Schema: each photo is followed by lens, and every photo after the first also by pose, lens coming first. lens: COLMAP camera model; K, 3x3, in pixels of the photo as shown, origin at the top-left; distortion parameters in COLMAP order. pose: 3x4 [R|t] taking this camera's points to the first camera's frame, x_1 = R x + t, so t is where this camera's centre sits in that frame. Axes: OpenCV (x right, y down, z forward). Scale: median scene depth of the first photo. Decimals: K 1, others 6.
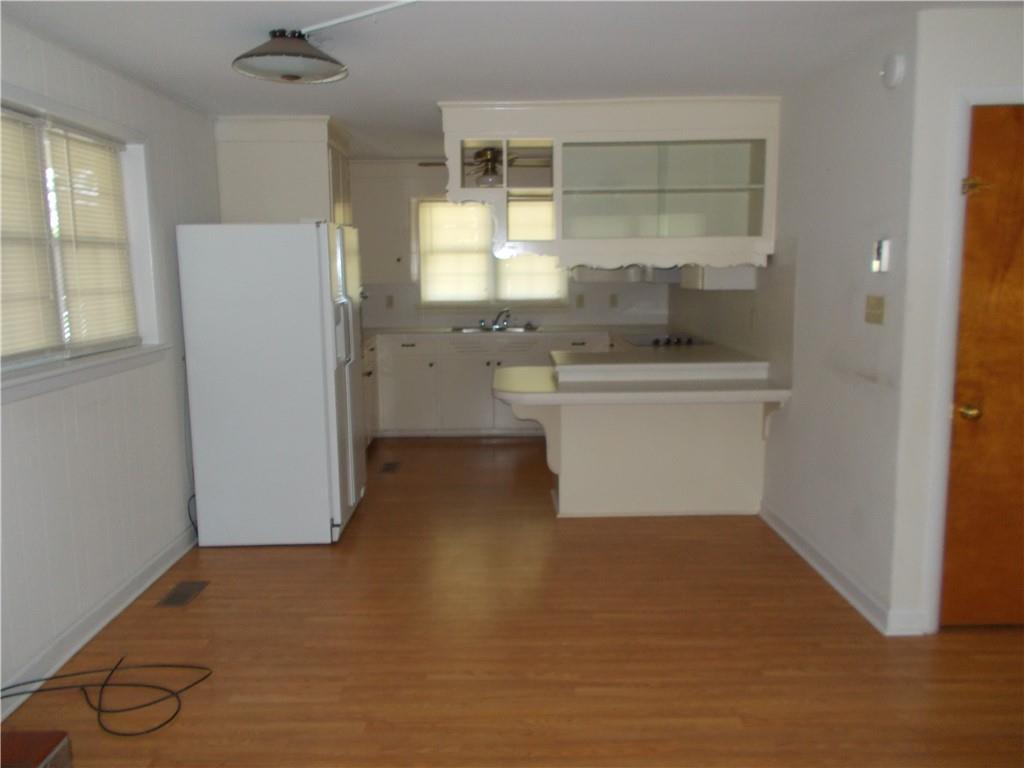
lens RADIAL K [[810.3, 0, 507.2], [0, 810.3, 380.0], [0, 0, 1]] dist [0.029845, -0.002563]
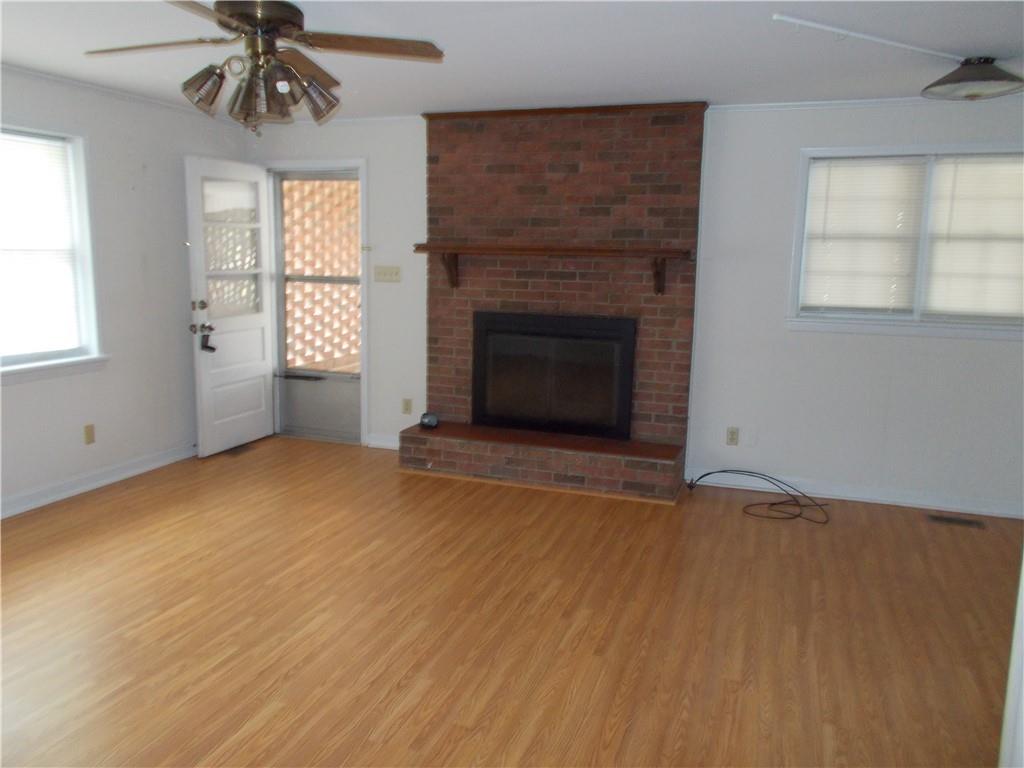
lens RADIAL K [[810.3, 0, 507.2], [0, 810.3, 380.0], [0, 0, 1]] dist [0.029845, -0.002563]
pose [[-0.336235, 0.154415, -0.929033, 1.133403], [-0.155084, 0.963922, 0.216342, -0.129872], [0.928921, 0.216820, -0.300157, 0.819726]]
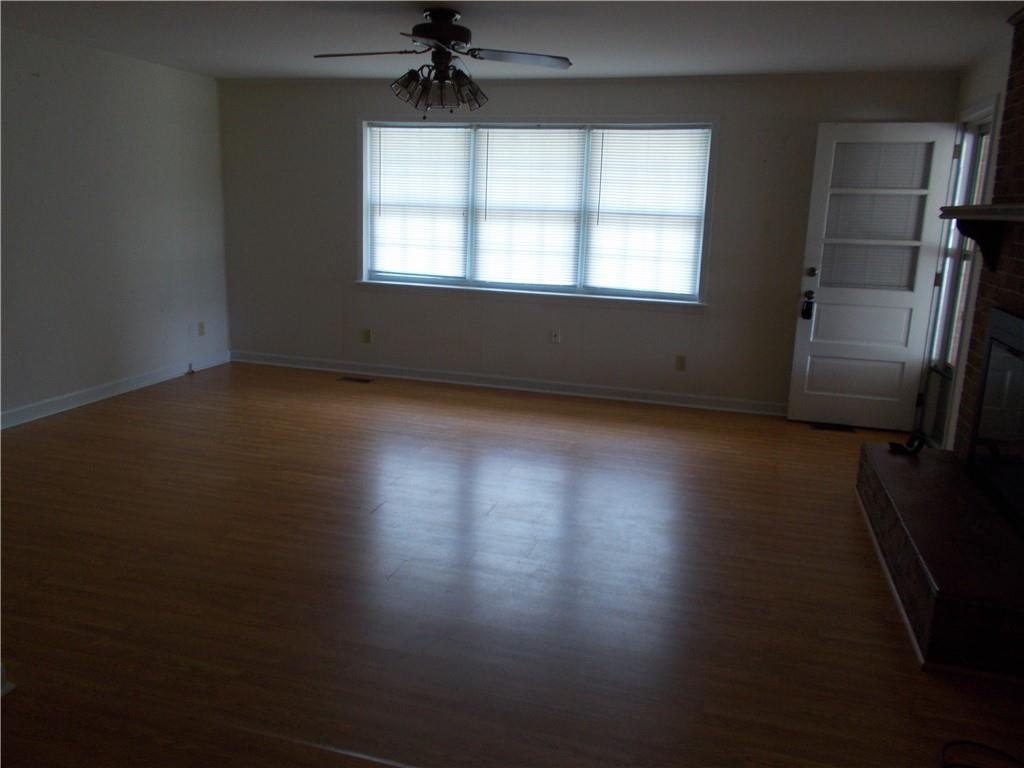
lens RADIAL K [[804.1, 0, 512.0], [0, 804.1, 384.0], [0, 0, 1]] dist [-0.000720, -0.002501]
pose [[-0.957698, -0.077658, 0.277099, -0.147712], [0.020647, 0.941876, 0.335324, -0.176202], [-0.287034, 0.326861, -0.900430, 1.482874]]
